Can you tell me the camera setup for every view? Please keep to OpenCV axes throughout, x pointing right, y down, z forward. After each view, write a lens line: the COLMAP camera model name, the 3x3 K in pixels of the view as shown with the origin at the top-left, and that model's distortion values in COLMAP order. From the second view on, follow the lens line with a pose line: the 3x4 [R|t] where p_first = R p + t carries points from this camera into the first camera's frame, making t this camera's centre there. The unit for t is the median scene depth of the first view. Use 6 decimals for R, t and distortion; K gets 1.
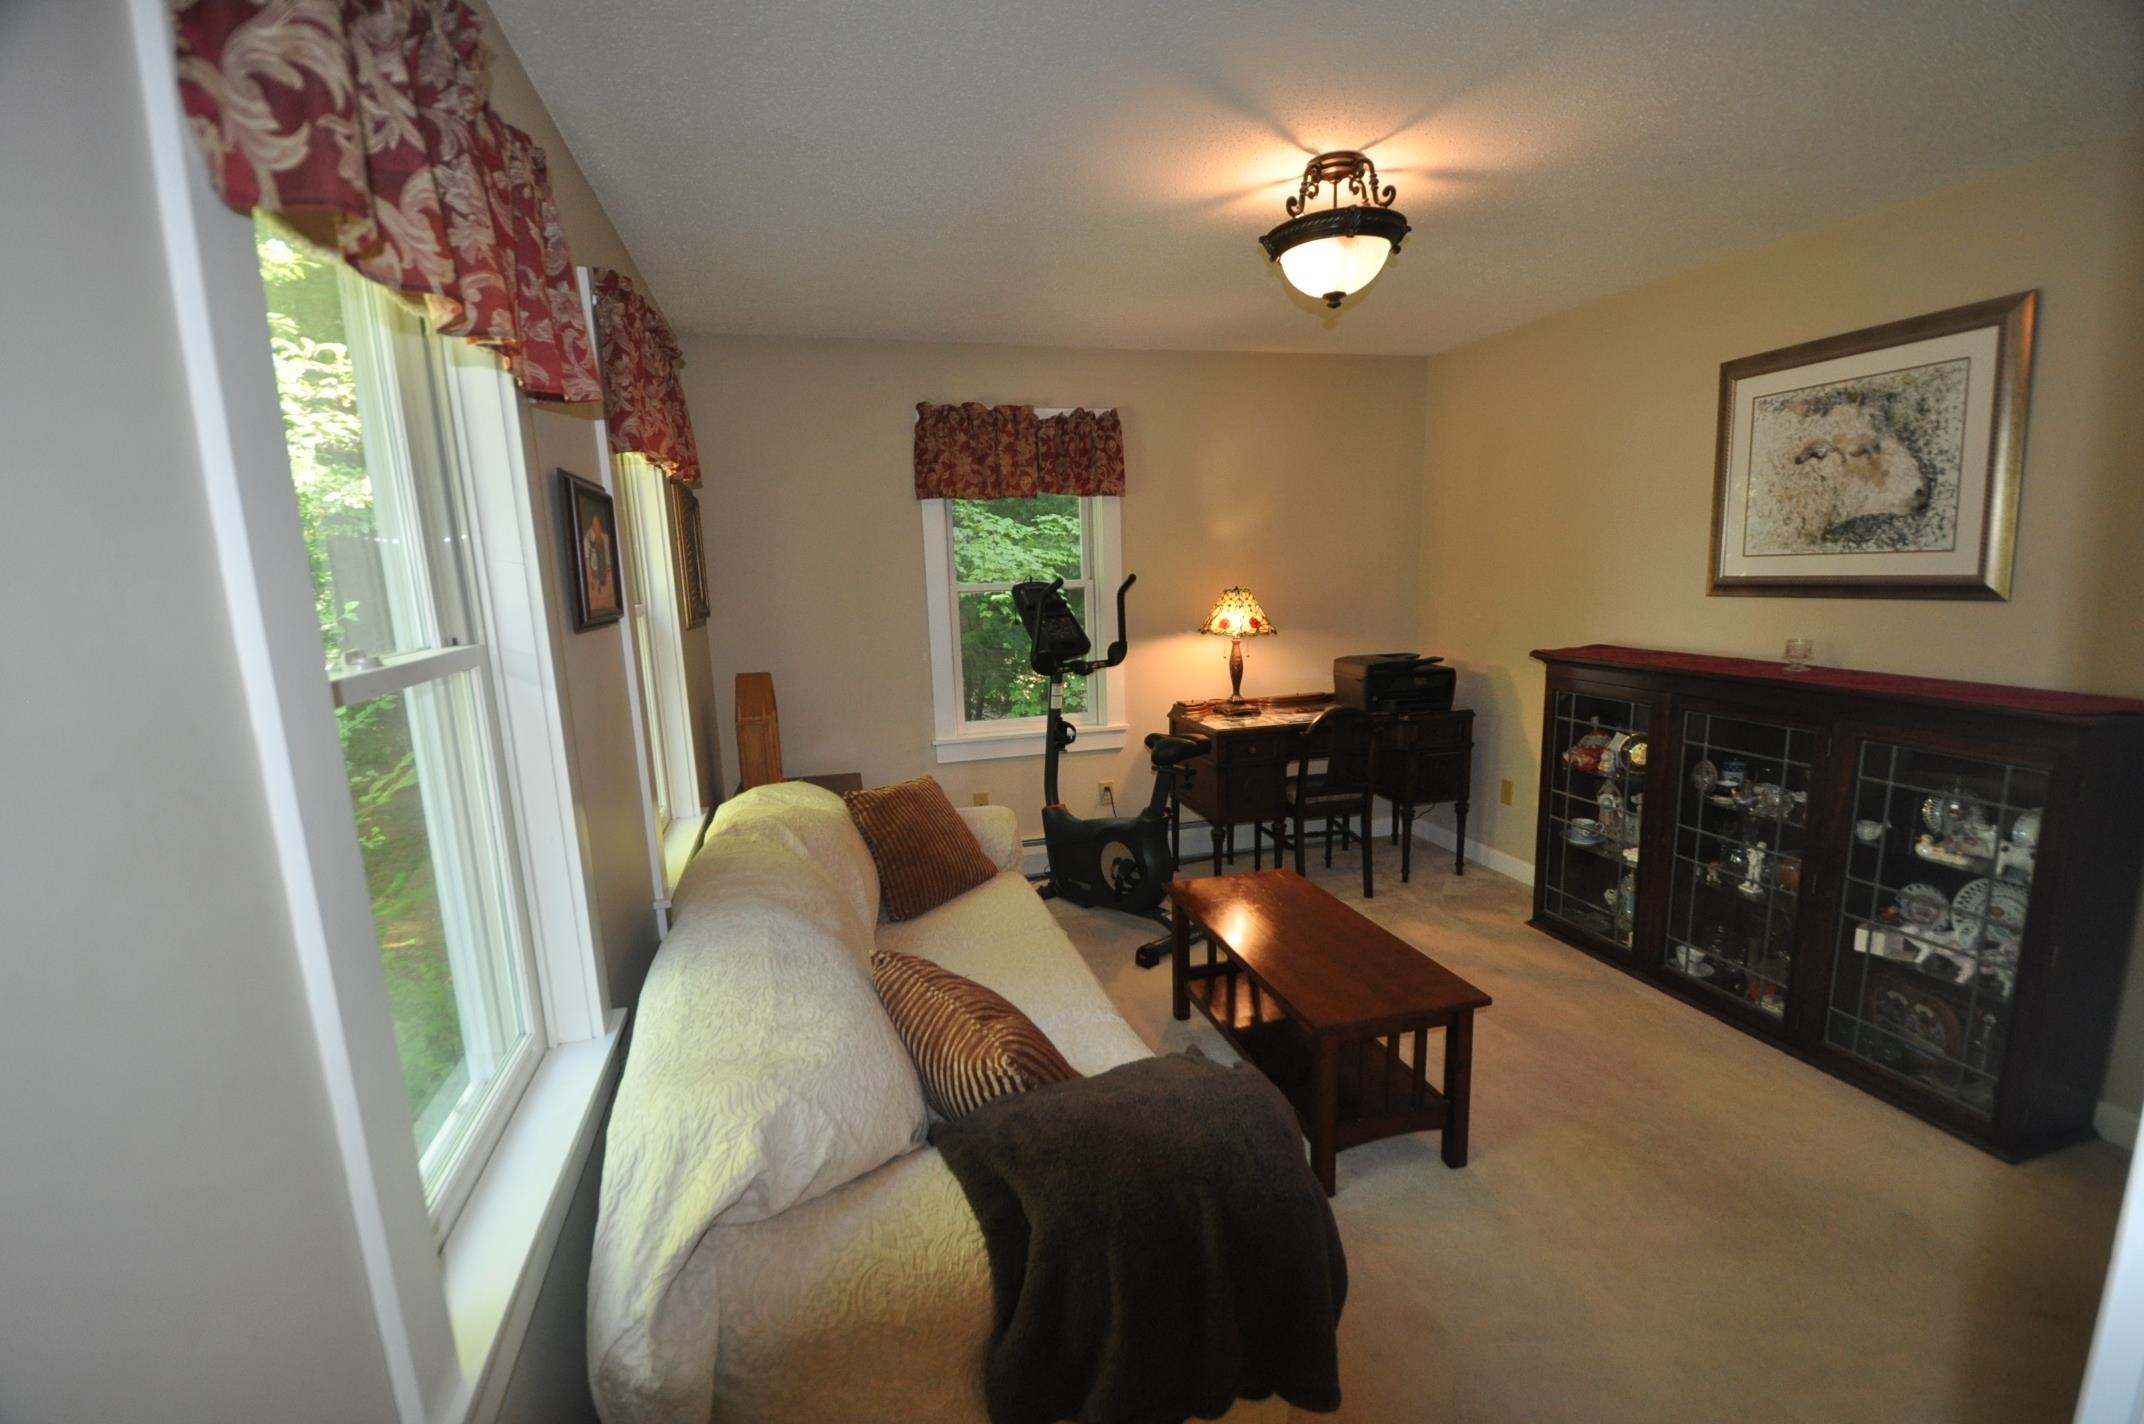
lens RADIAL K [[950.8, 0, 1076.6], [0, 950.8, 739.5], [0, 0, 1]] dist [-0.000915, -0.000221]
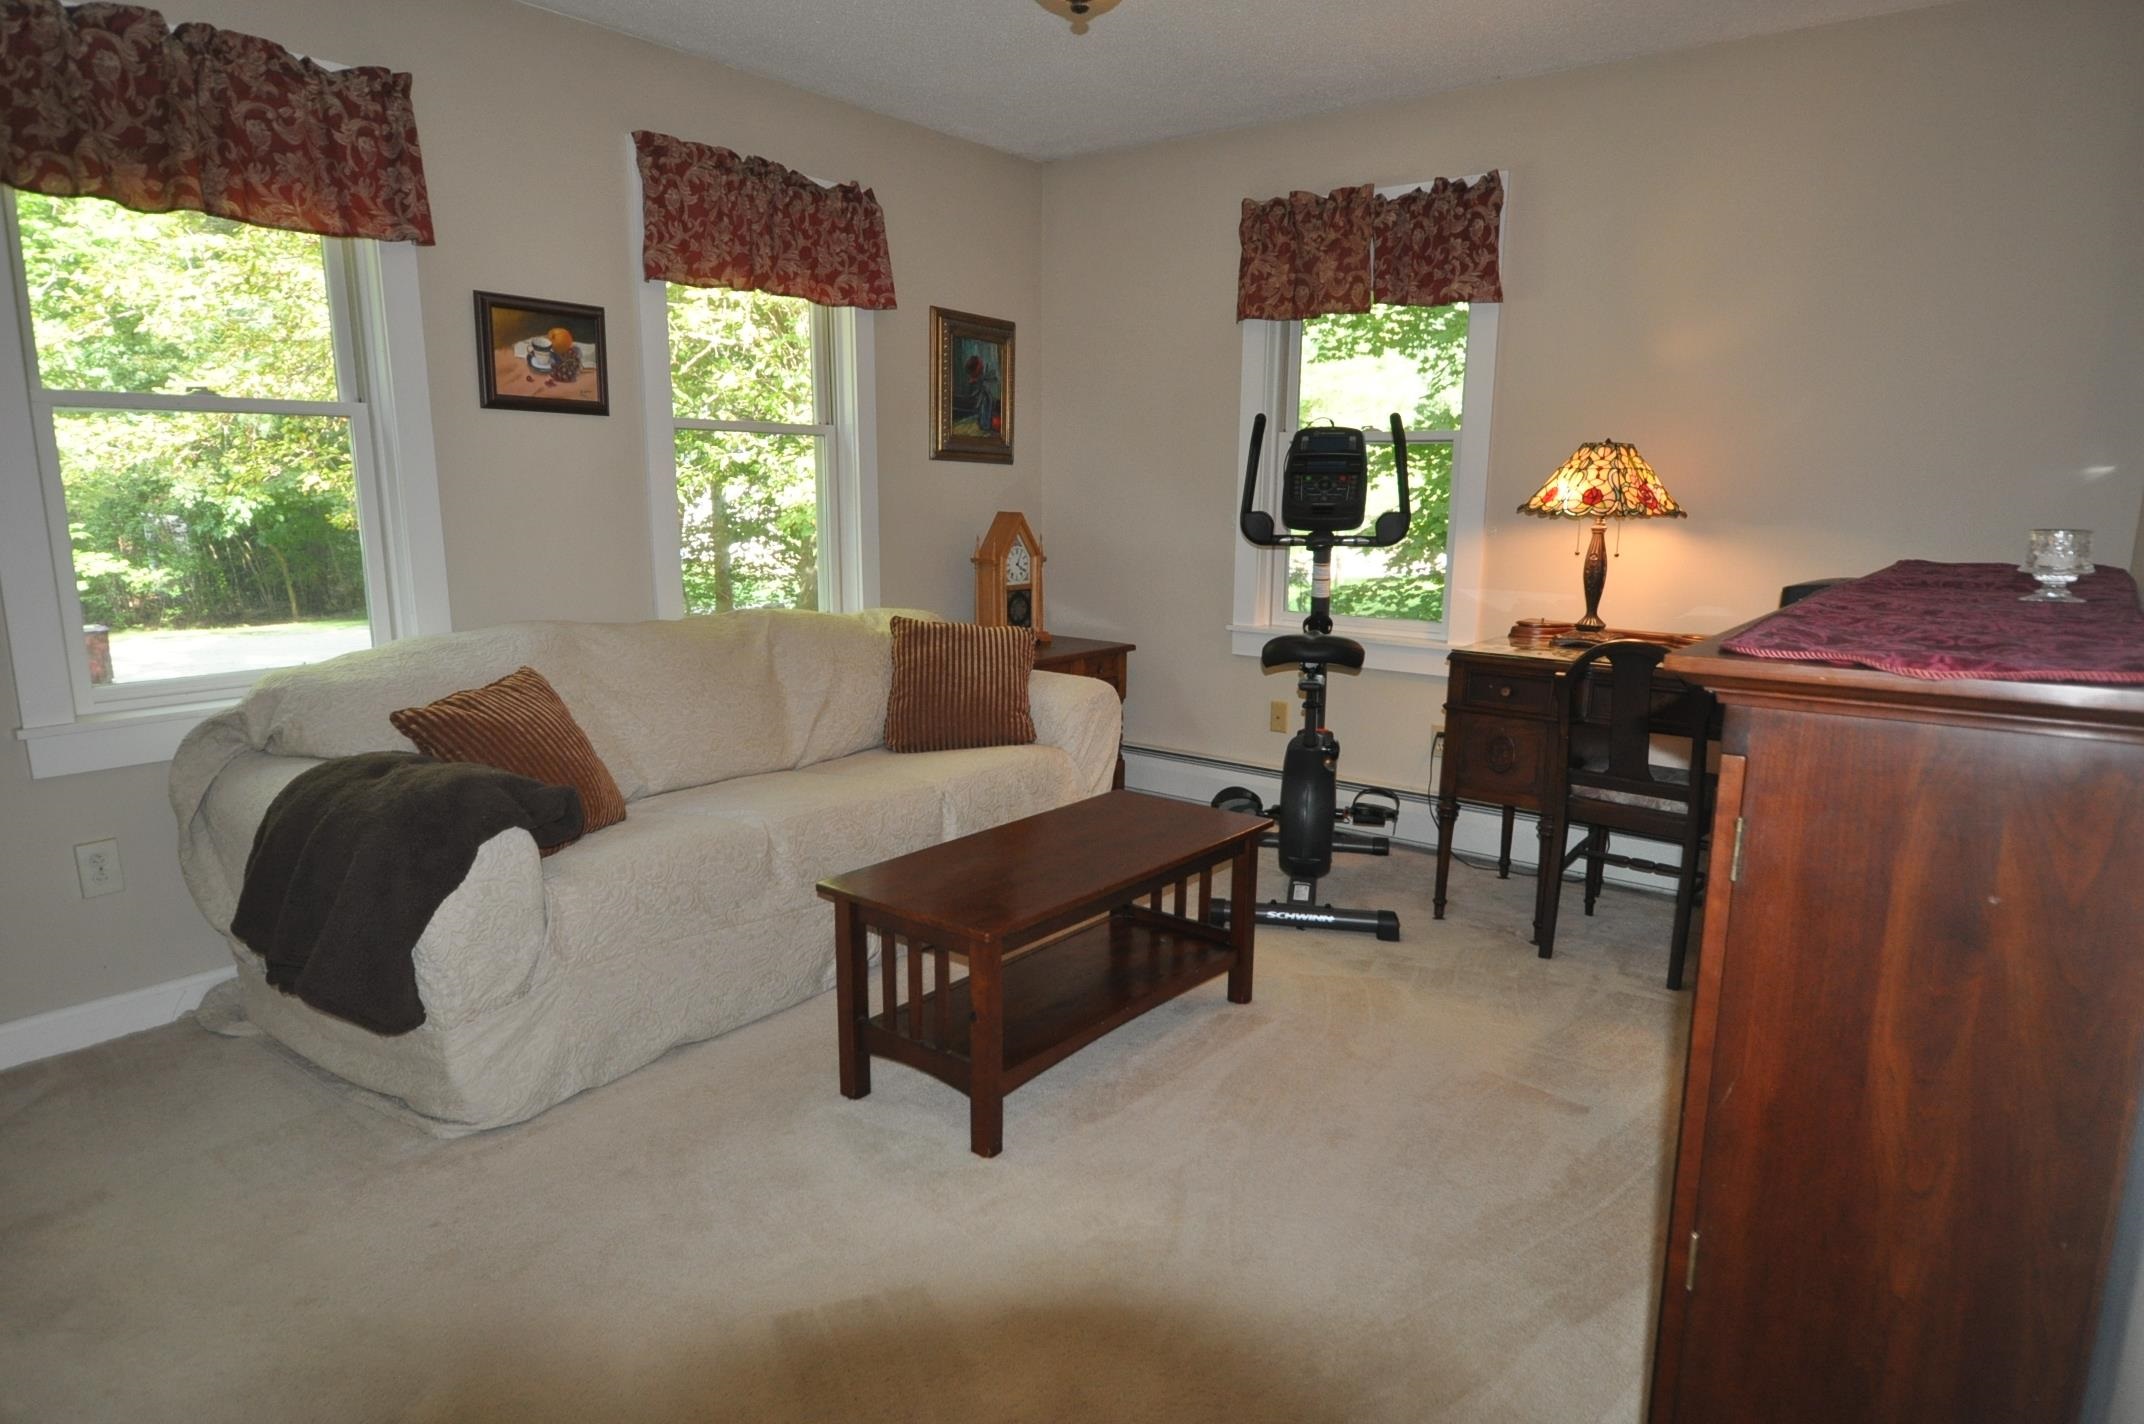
lens RADIAL K [[1256.7, 0, 1070.6], [0, 1256.7, 747.4], [0, 0, 1]] dist [-0.005449, -0.000805]
pose [[0.580306, 0.209047, -0.787112, 0.669125], [-0.181182, 0.975412, 0.125480, -0.005507], [0.793989, 0.069794, 0.603912, 0.257030]]
